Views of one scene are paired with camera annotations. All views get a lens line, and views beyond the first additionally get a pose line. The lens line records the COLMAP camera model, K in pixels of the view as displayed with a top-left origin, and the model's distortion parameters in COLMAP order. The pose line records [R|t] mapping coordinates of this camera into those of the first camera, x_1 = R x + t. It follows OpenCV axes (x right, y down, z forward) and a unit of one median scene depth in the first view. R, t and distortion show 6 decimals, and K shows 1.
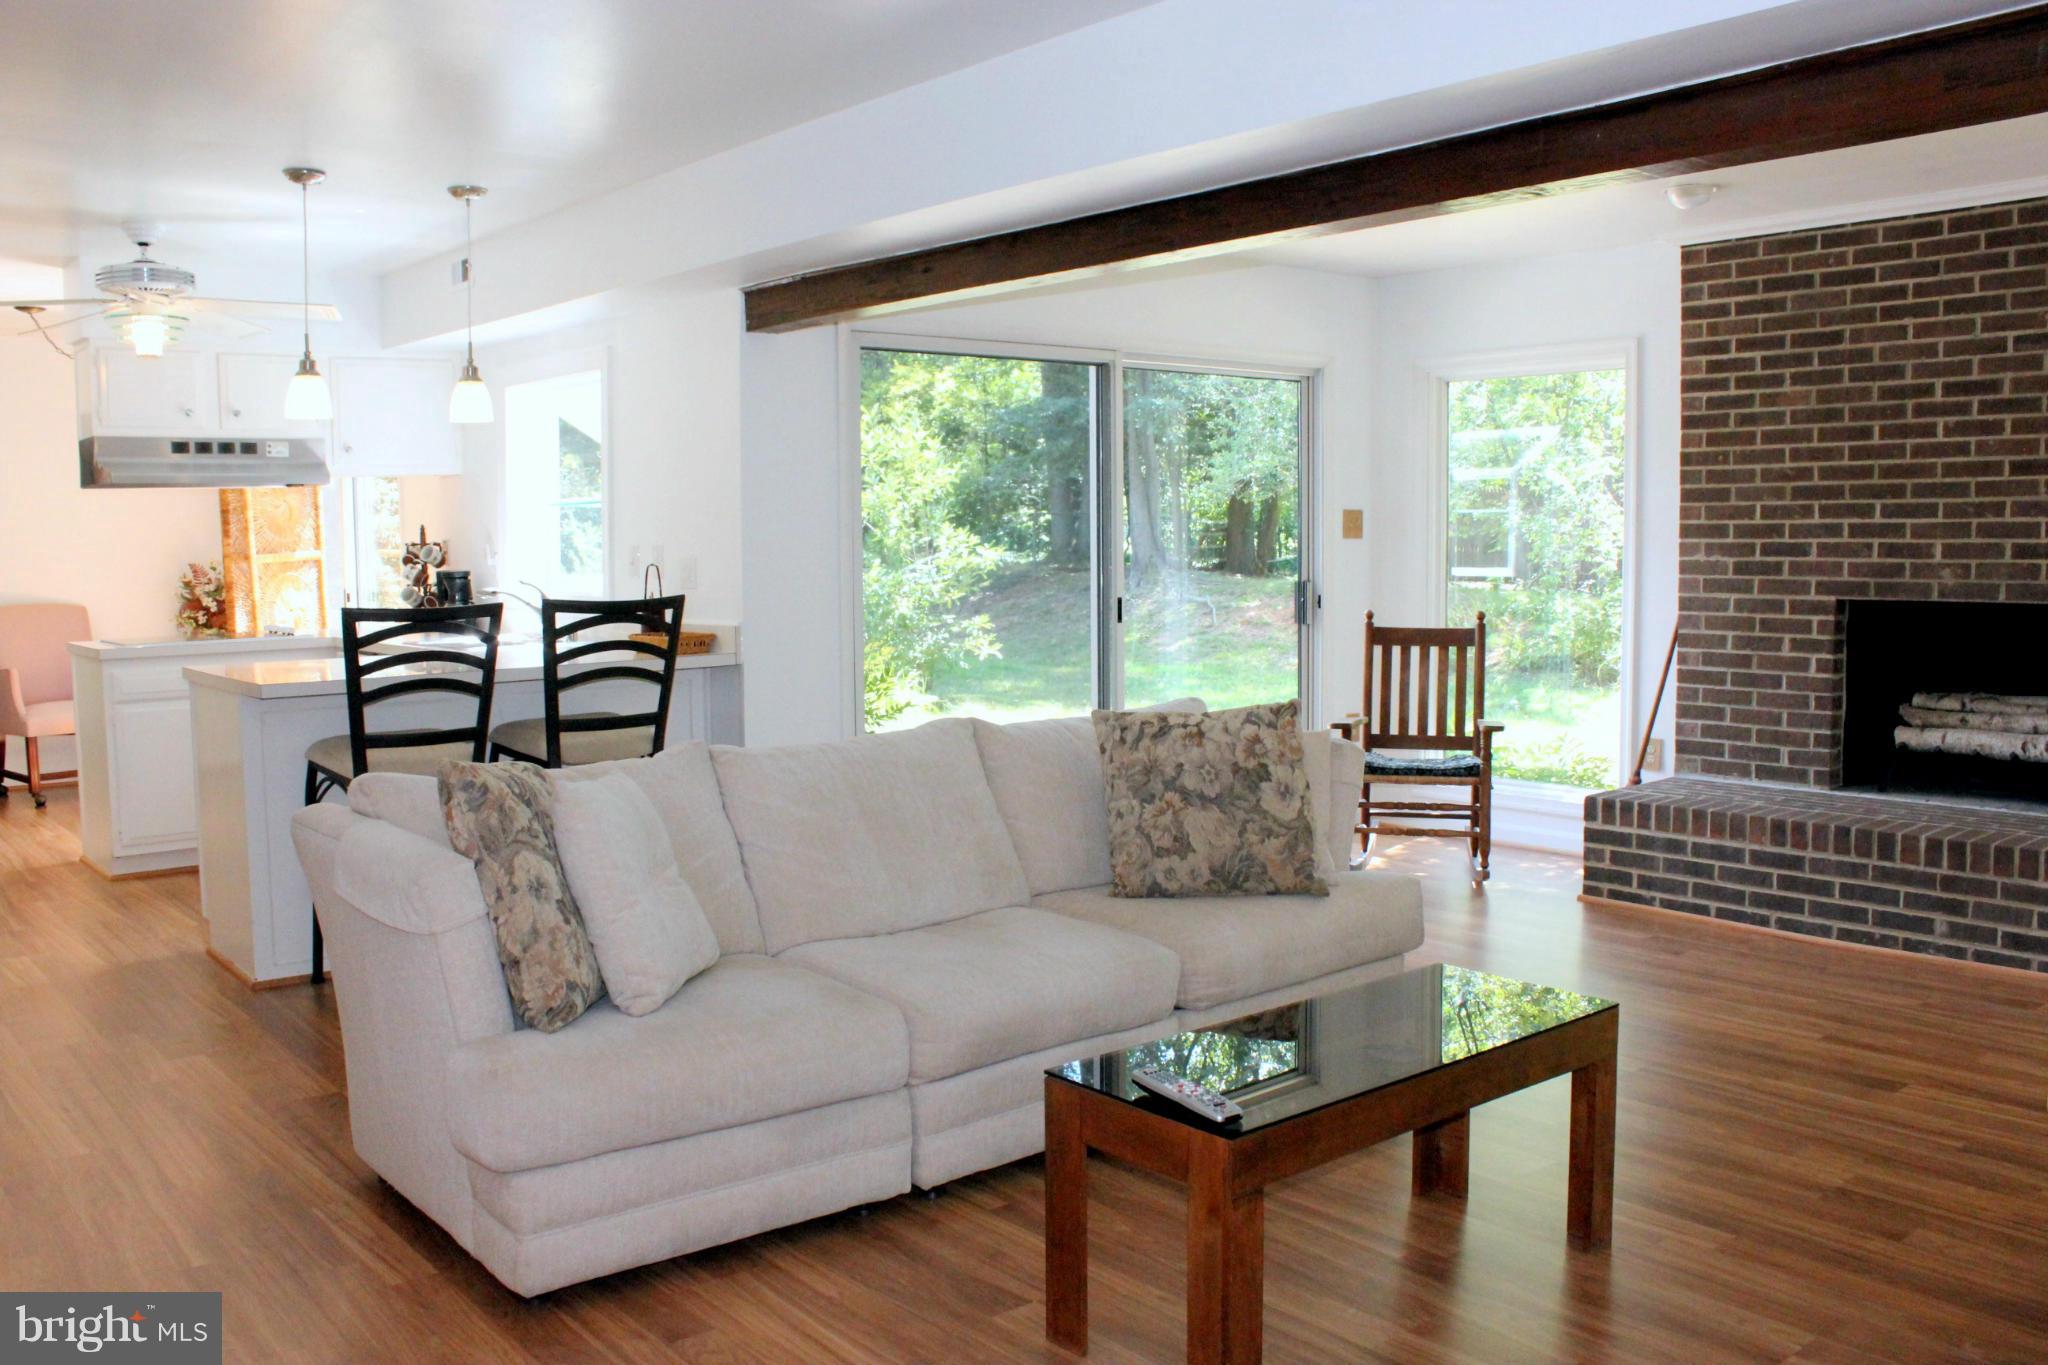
lens RADIAL K [[1754.7, 0, 1018.0], [0, 1754.7, 662.2], [0, 0, 1]] dist [-0.171125, 0.181700]
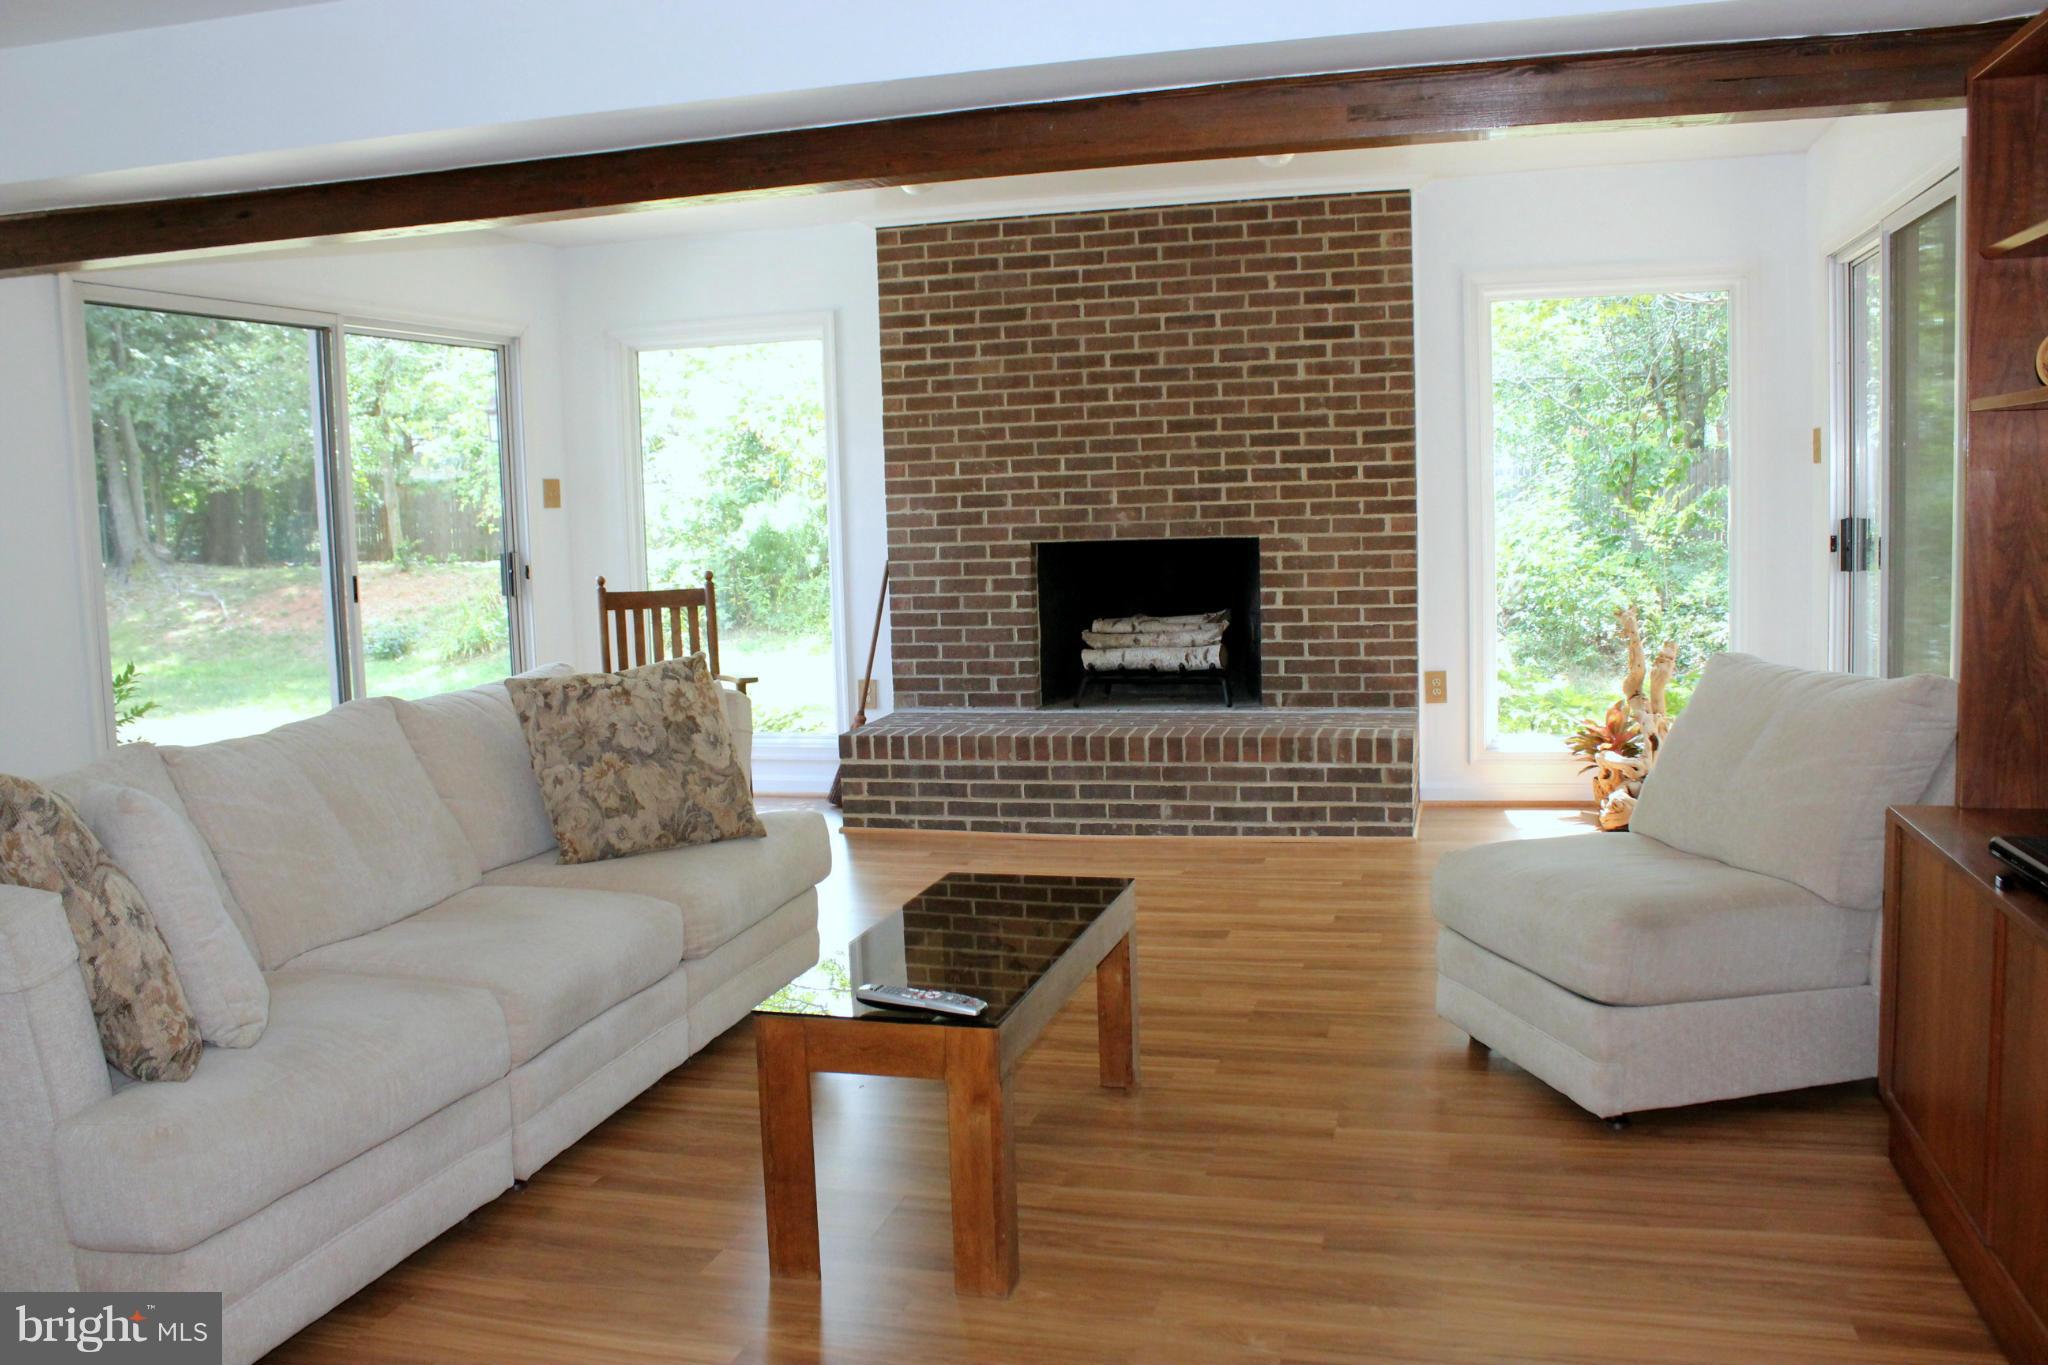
lens RADIAL K [[1754.7, 0, 1018.0], [0, 1754.7, 662.2], [0, 0, 1]] dist [-0.171125, 0.181700]
pose [[0.819066, -0.073587, 0.568960, -0.210541], [0.067916, 0.997203, 0.031203, 0.005908], [-0.569665, 0.013084, 0.821773, 0.040117]]
